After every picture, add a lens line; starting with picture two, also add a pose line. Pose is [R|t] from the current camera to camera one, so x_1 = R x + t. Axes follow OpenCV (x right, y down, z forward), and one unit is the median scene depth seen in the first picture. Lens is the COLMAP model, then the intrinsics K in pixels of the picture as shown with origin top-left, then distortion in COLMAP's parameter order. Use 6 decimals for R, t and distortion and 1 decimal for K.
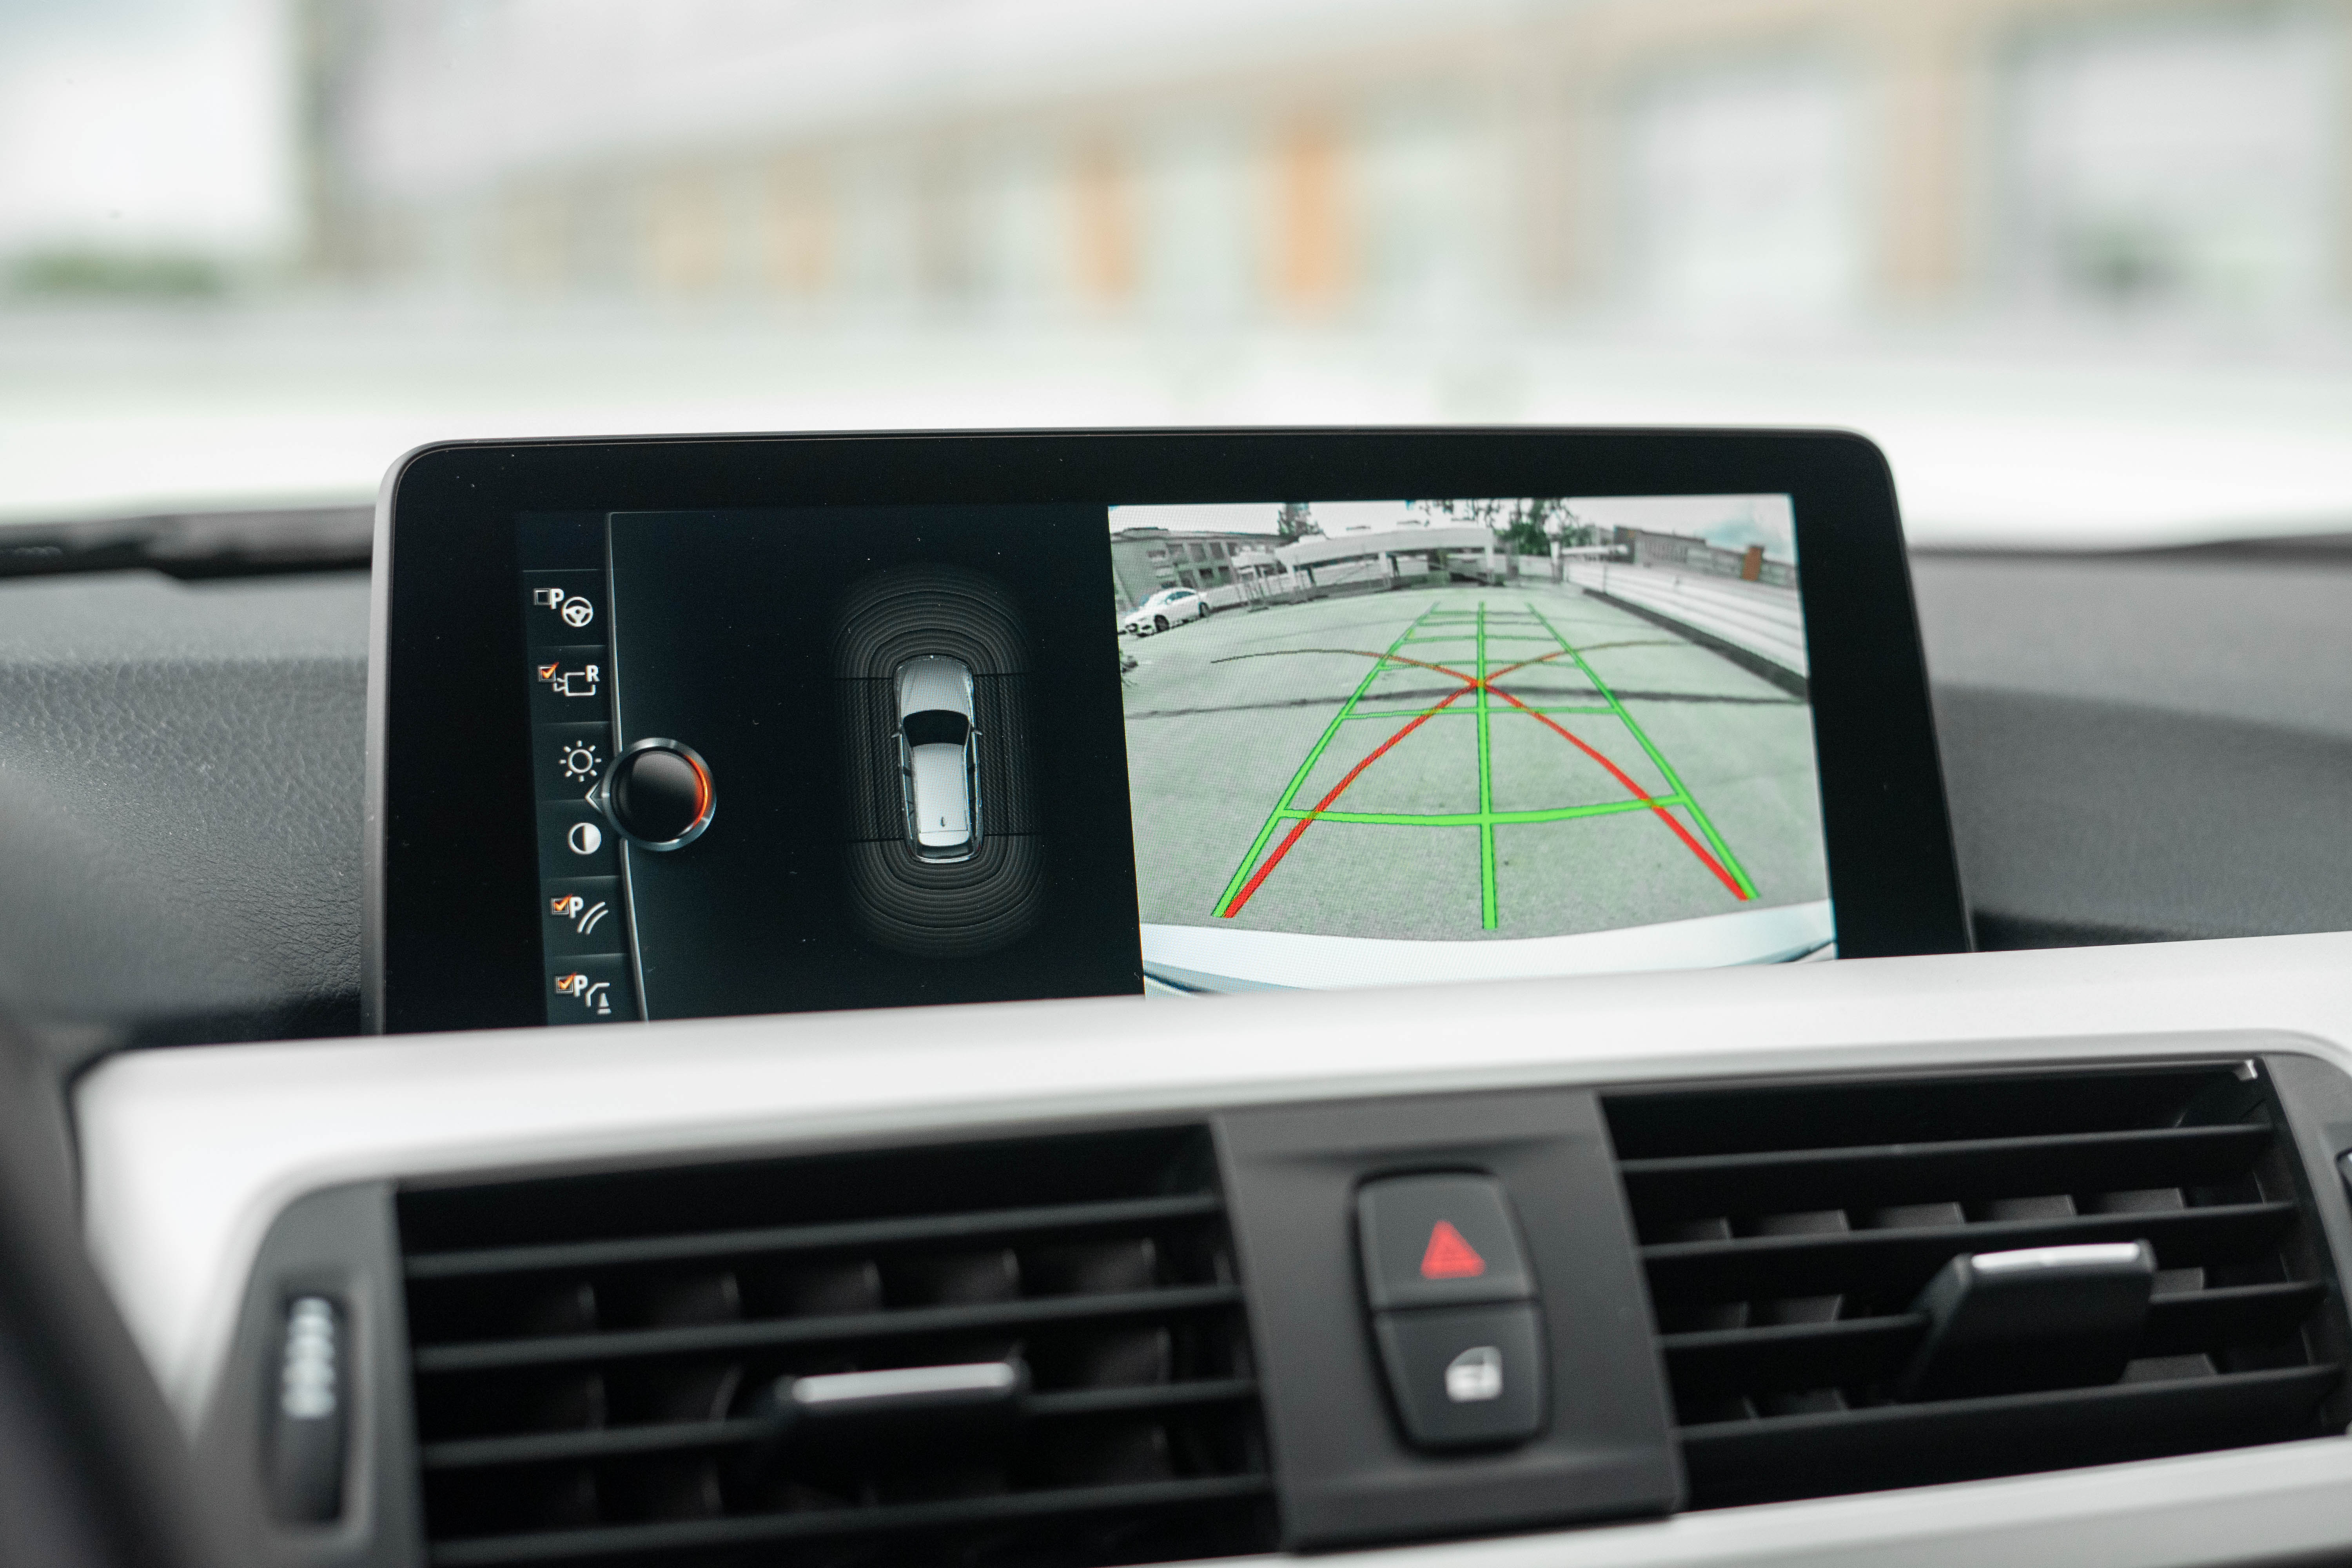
lens RADIAL K [[3709.7, 0, 1192.9], [0, 3709.7, 760.1], [0, 0, 1]] dist [-0.053933, 0.140454]
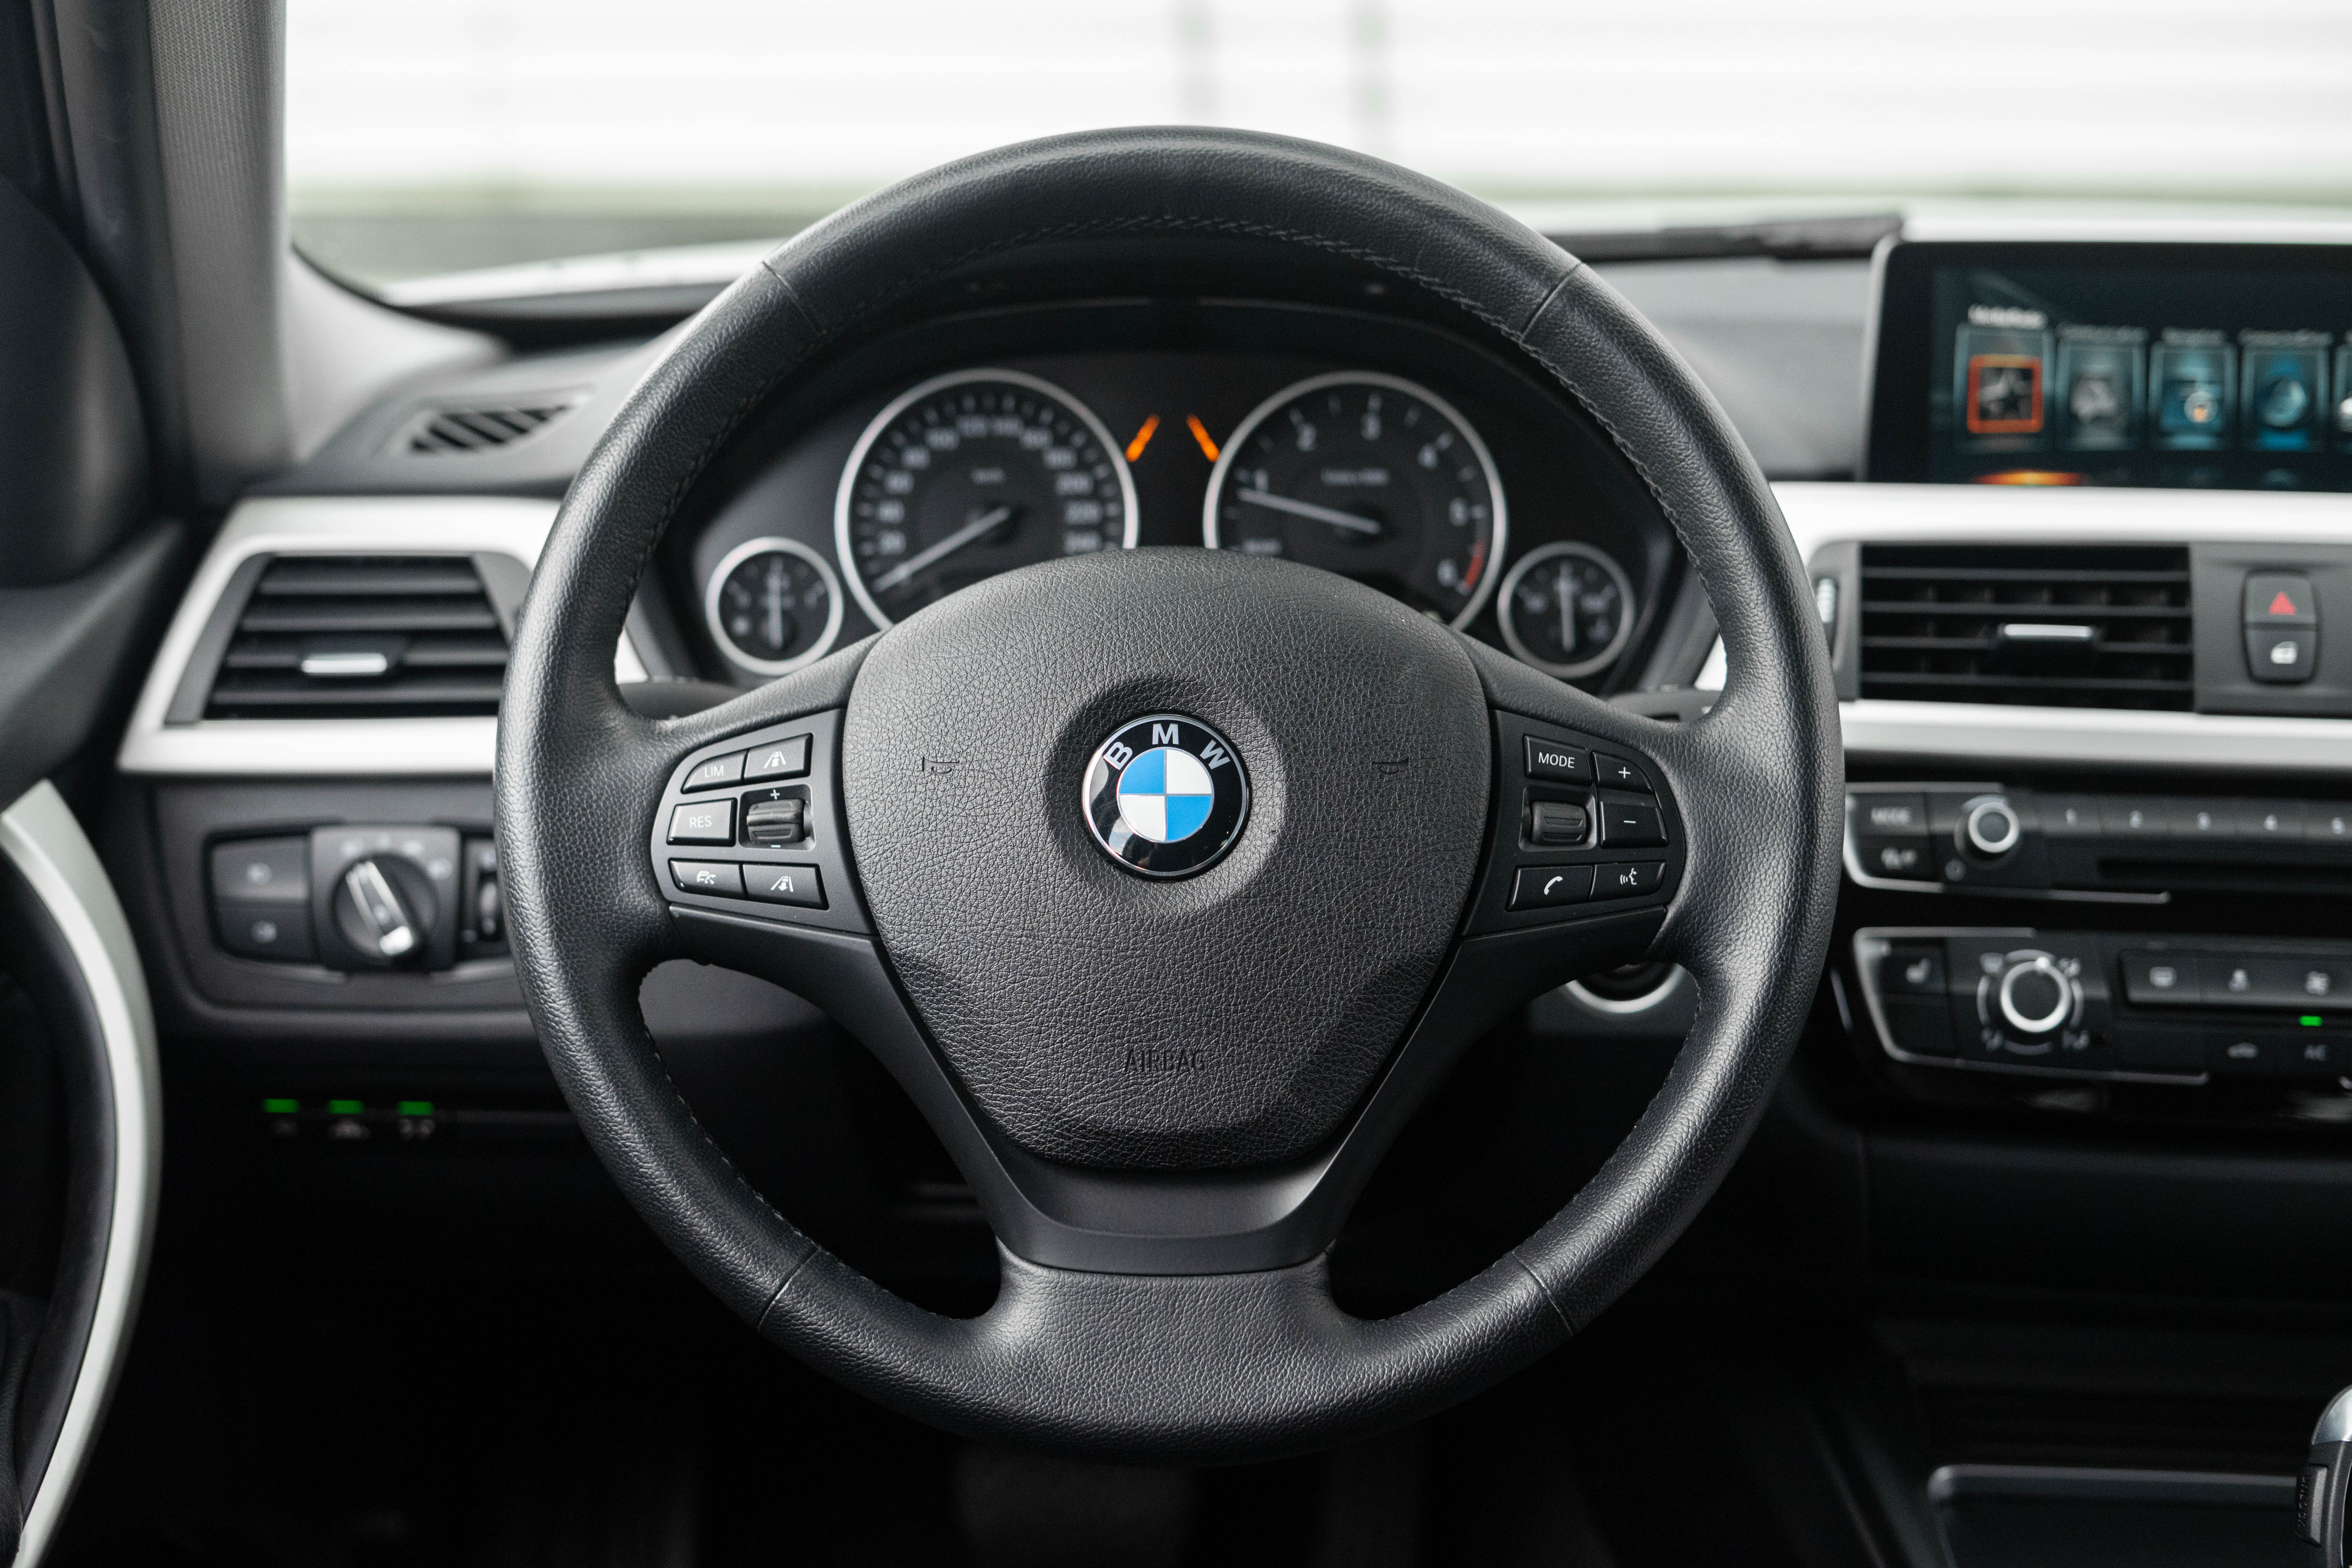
lens RADIAL K [[3709.7, 0, 1192.9], [0, 3709.7, 760.1], [0, 0, 1]] dist [-0.053933, 0.140454]
pose [[0.918240, 0.100814, -0.382978, 0.339212], [-0.047354, 0.988068, 0.146558, -0.086736], [0.393184, -0.116440, 0.912057, -1.463917]]
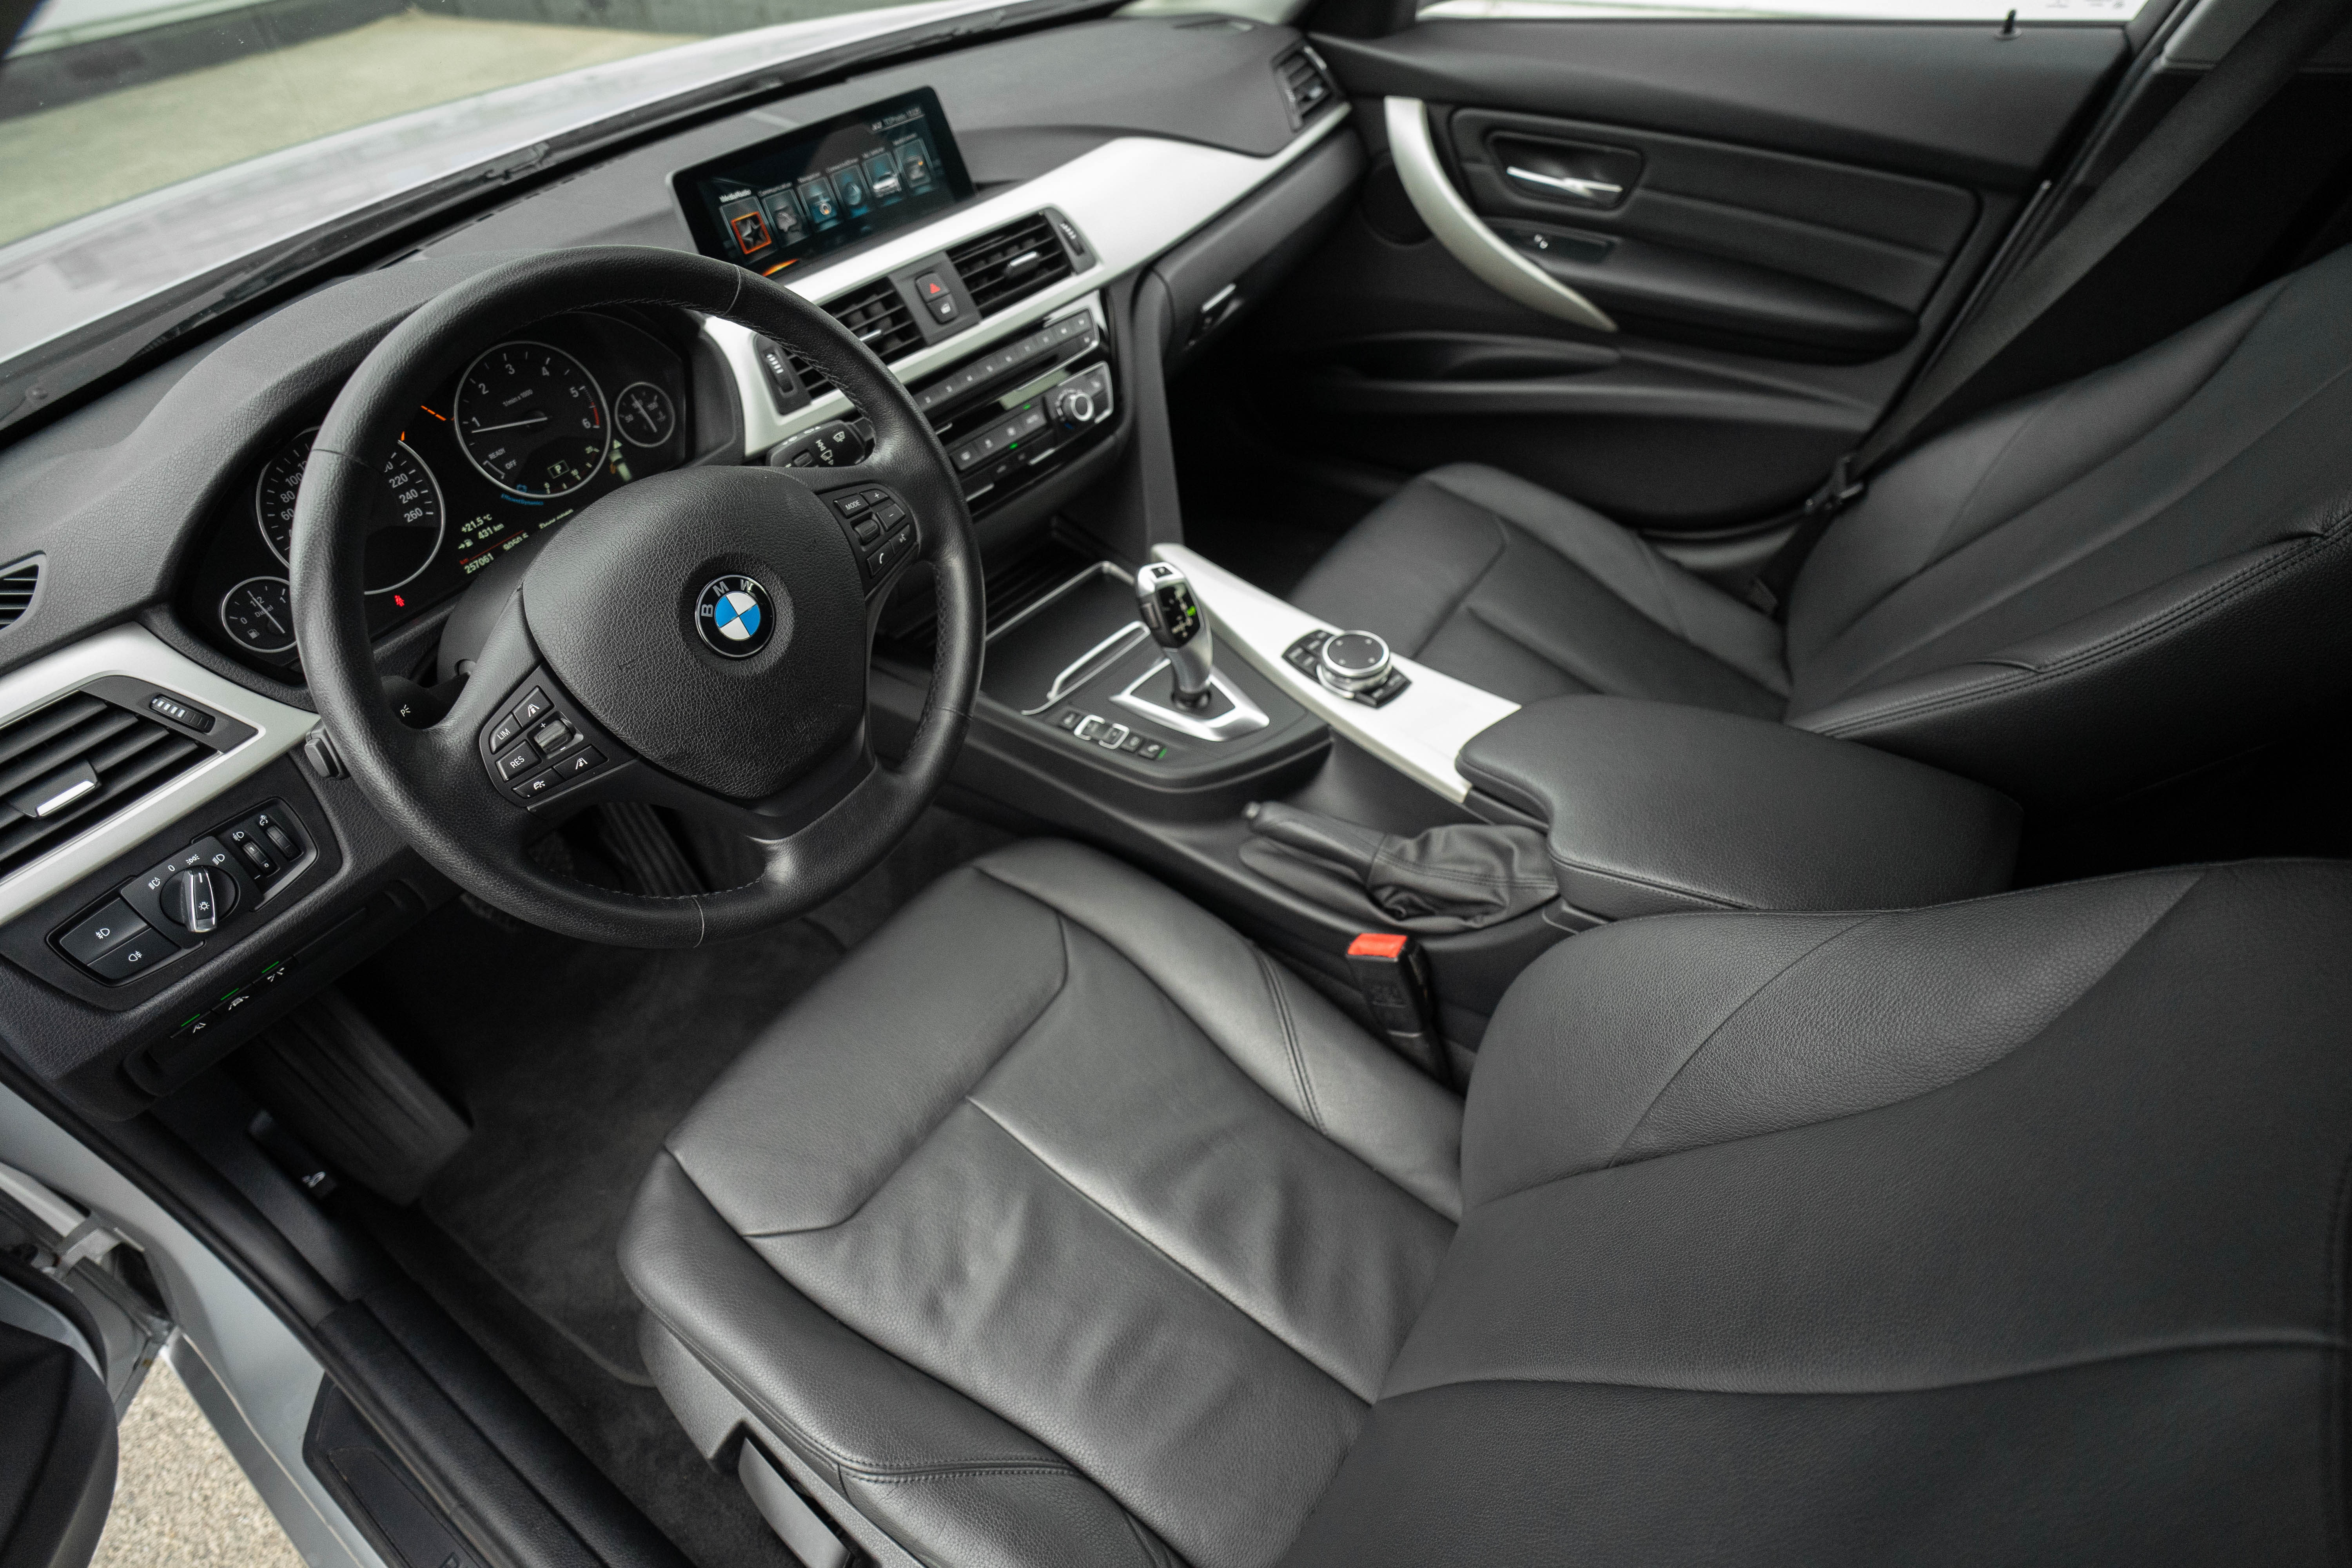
lens RADIAL K [[1235.9, 0, 1184.5], [0, 1235.9, 773.8], [0, 0, 1]] dist [-0.058240, 0.031522]
pose [[0.856317, -0.402069, 0.324132, -0.500692], [0.143297, 0.787948, 0.598836, -0.344079], [-0.496173, -0.466346, 0.732348, -0.918878]]
